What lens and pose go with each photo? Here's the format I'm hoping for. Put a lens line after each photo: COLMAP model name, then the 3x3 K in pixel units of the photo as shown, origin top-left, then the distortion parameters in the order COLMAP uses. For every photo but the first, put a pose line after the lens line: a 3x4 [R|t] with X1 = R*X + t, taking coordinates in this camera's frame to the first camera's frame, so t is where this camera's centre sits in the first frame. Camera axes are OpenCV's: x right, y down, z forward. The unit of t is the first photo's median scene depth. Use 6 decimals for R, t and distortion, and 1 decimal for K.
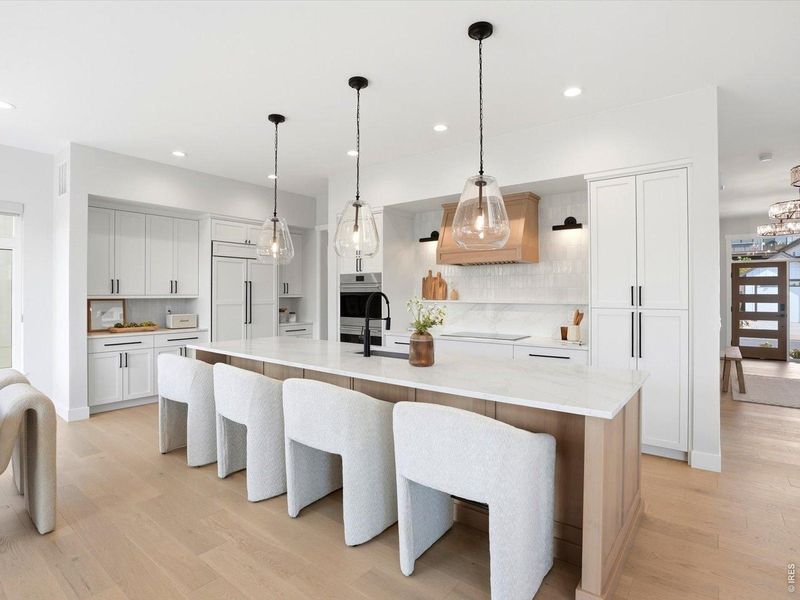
lens RADIAL K [[422.2, 0, 400.8], [0, 422.2, 292.6], [0, 0, 1]] dist [-0.056148, 0.020529]
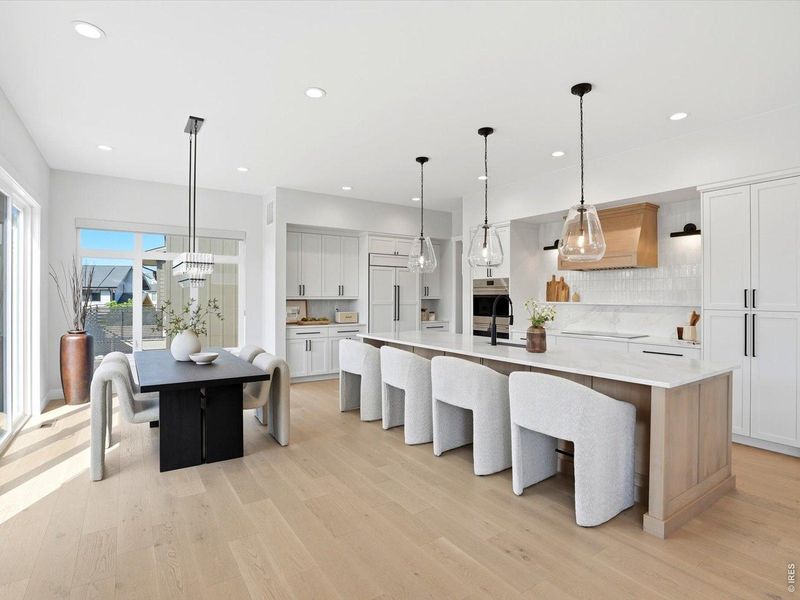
lens RADIAL K [[422.2, 0, 400.9], [0, 422.2, 294.7], [0, 0, 1]] dist [-0.056148, 0.020529]
pose [[0.951487, 0.000985, -0.307686, 0.032894], [-0.001090, 0.999999, -0.000169, -0.000301], [0.307686, 0.000497, 0.951488, -0.219271]]
